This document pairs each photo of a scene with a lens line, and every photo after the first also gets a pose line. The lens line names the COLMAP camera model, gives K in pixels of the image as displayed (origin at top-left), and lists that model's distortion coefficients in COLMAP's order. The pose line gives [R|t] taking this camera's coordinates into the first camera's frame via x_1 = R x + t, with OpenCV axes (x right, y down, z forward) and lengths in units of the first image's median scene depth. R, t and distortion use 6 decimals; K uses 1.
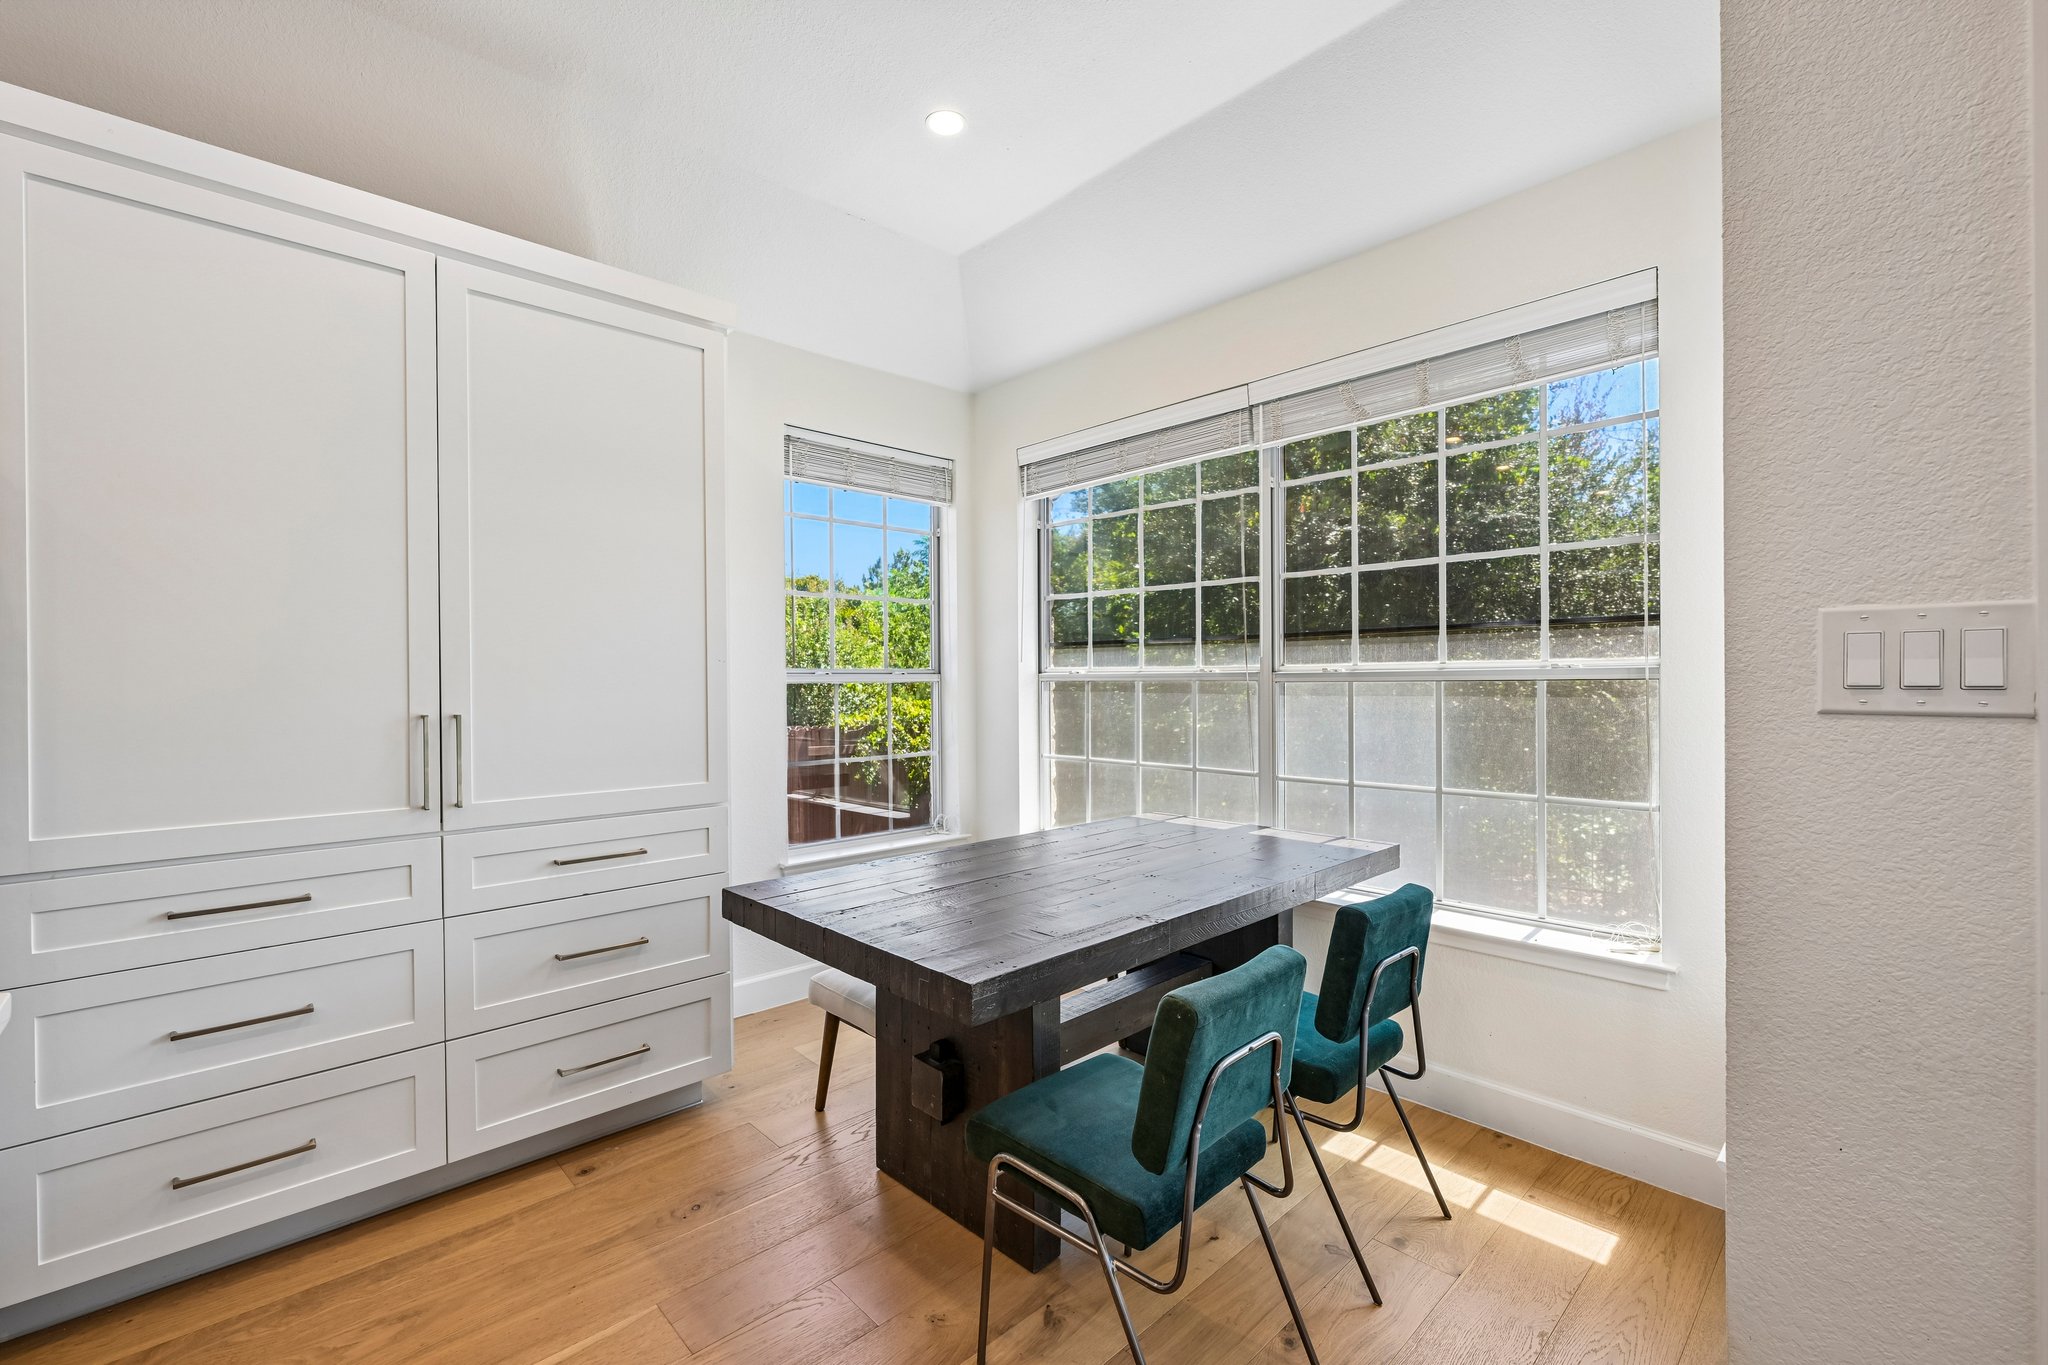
lens RADIAL K [[878.1, 0, 1024.0], [0, 878.1, 682.5], [0, 0, 1]] dist [-0.000042, -0.000019]
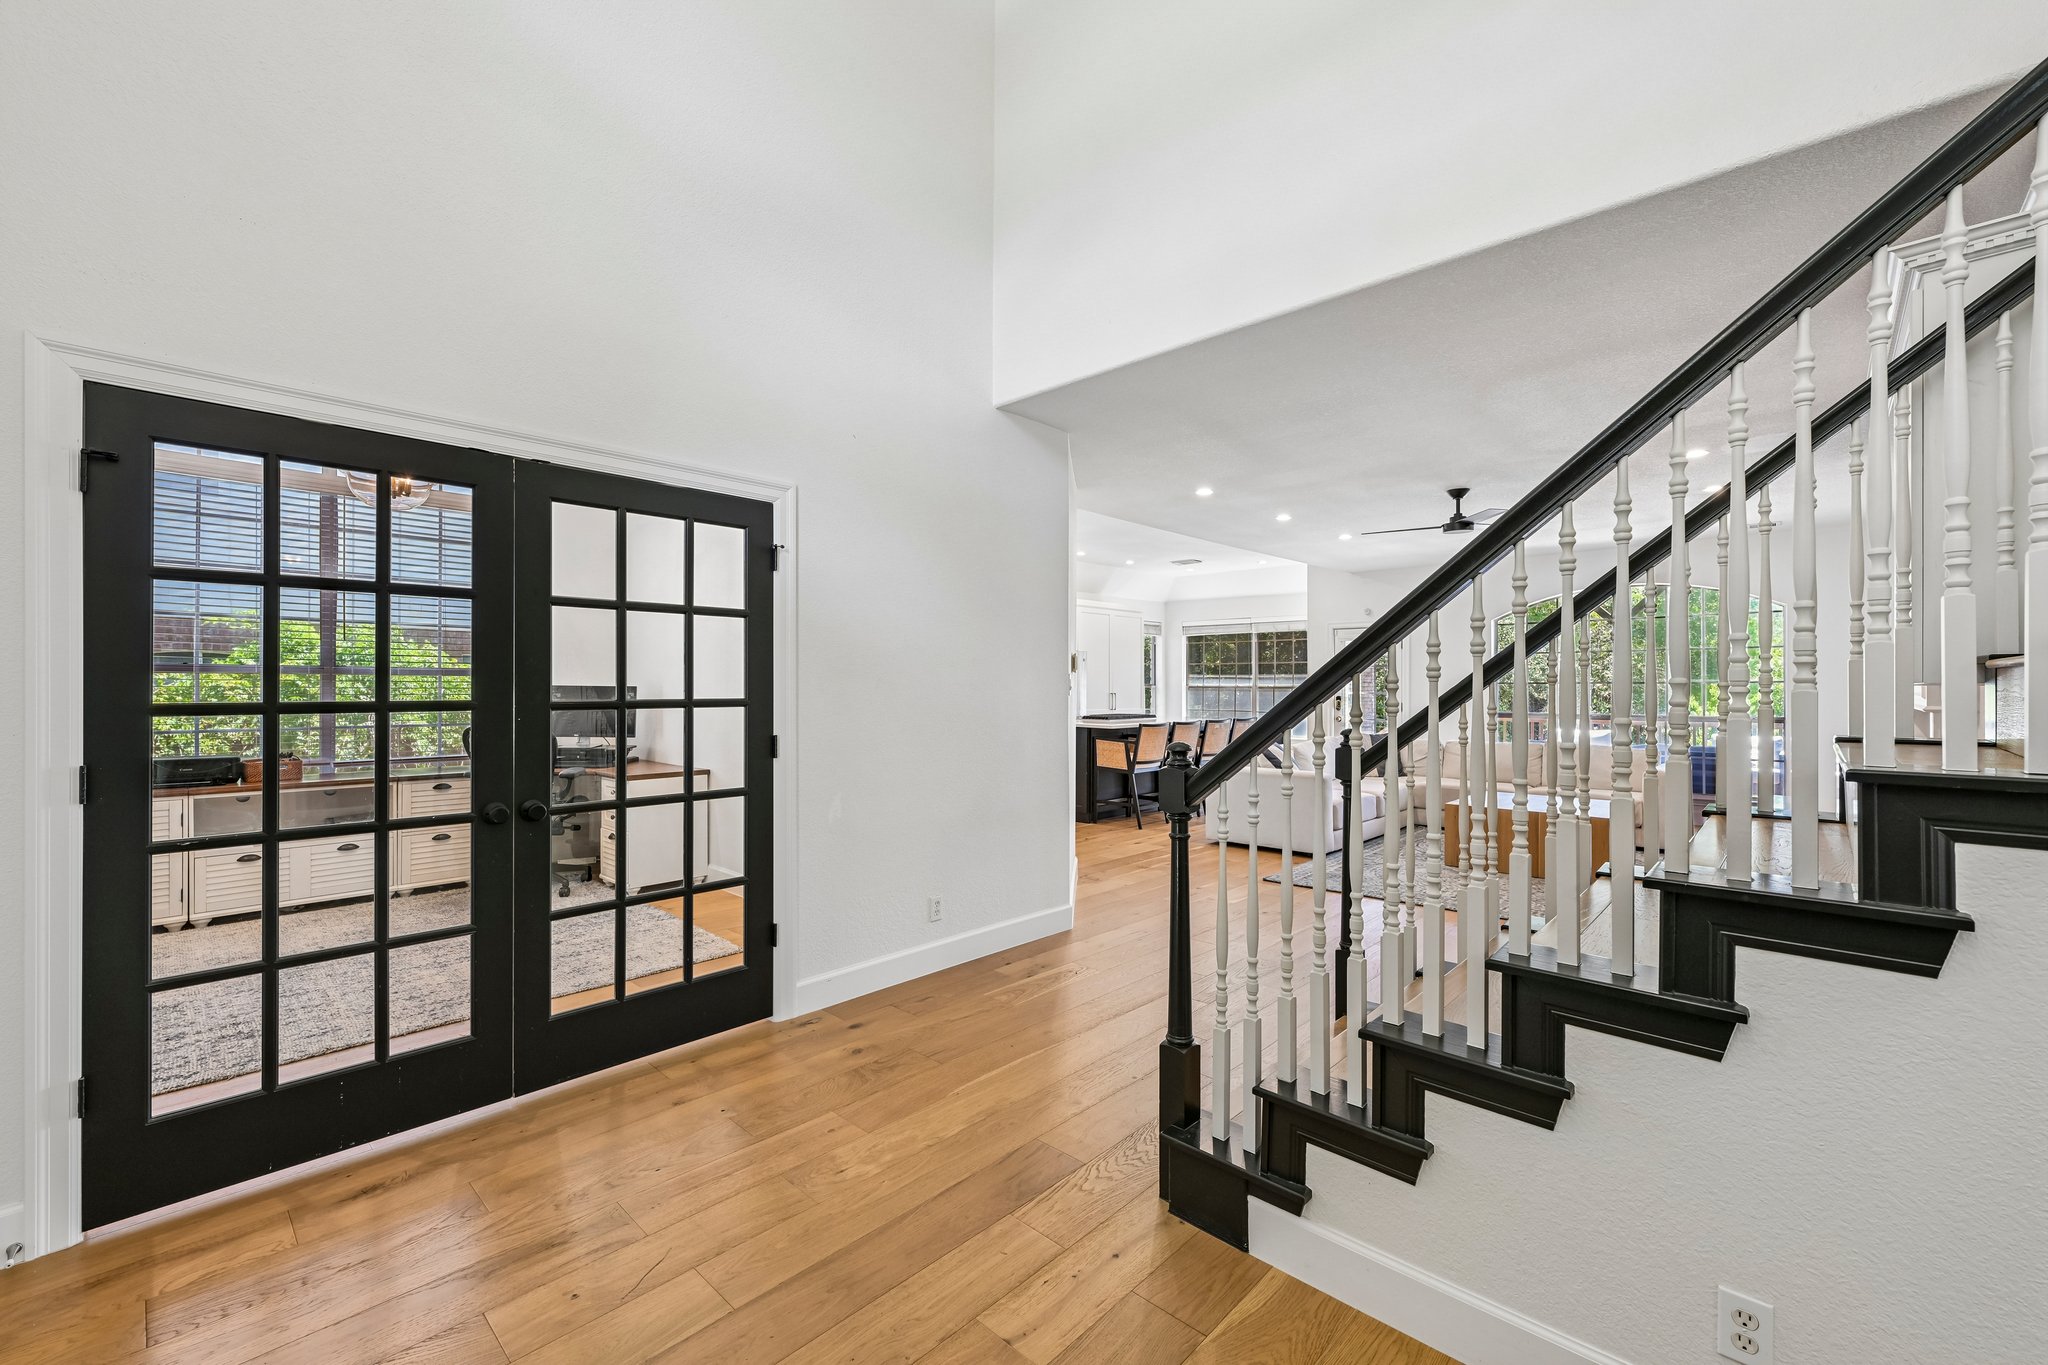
lens RADIAL K [[841.2, 0, 1024.0], [0, 841.2, 682.5], [0, 0, 1]] dist [0.000791, 0.000130]
pose [[0.998633, 0.009879, 0.051325, -1.012744], [-0.009762, 0.999949, -0.002524, -0.005839], [-0.051348, 0.002019, 0.998679, -2.922009]]
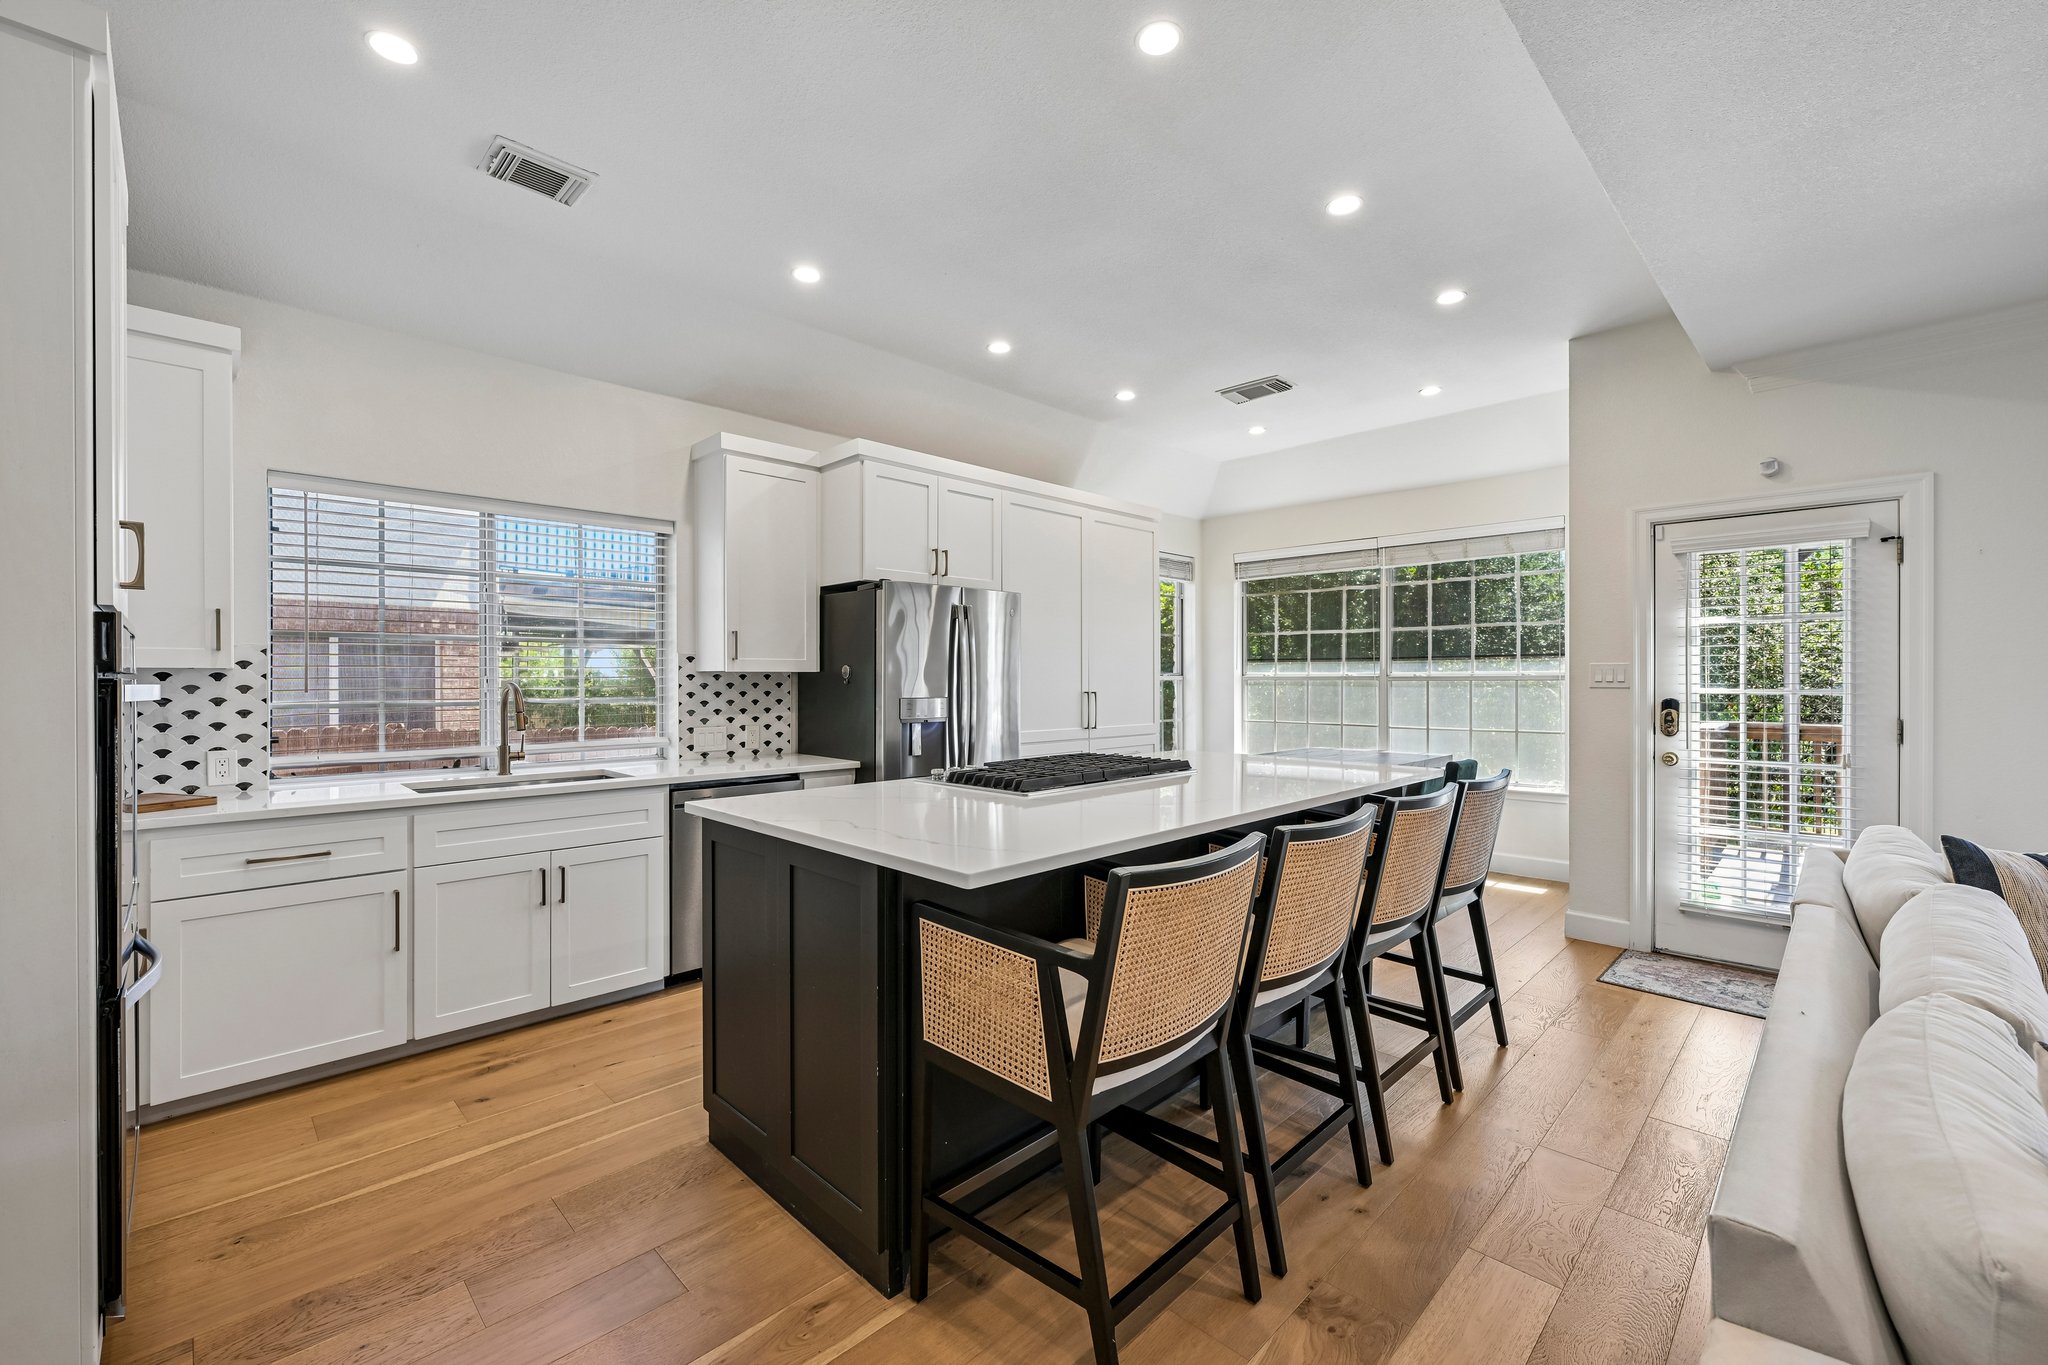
lens RADIAL K [[841.2, 0, 1024.0], [0, 841.2, 682.5], [0, 0, 1]] dist [0.000791, 0.000130]
pose [[0.999736, 0.004285, 0.022557, -0.607667], [-0.004356, 0.999986, 0.003116, 0.001728], [-0.022543, -0.003213, 0.999741, -0.947533]]
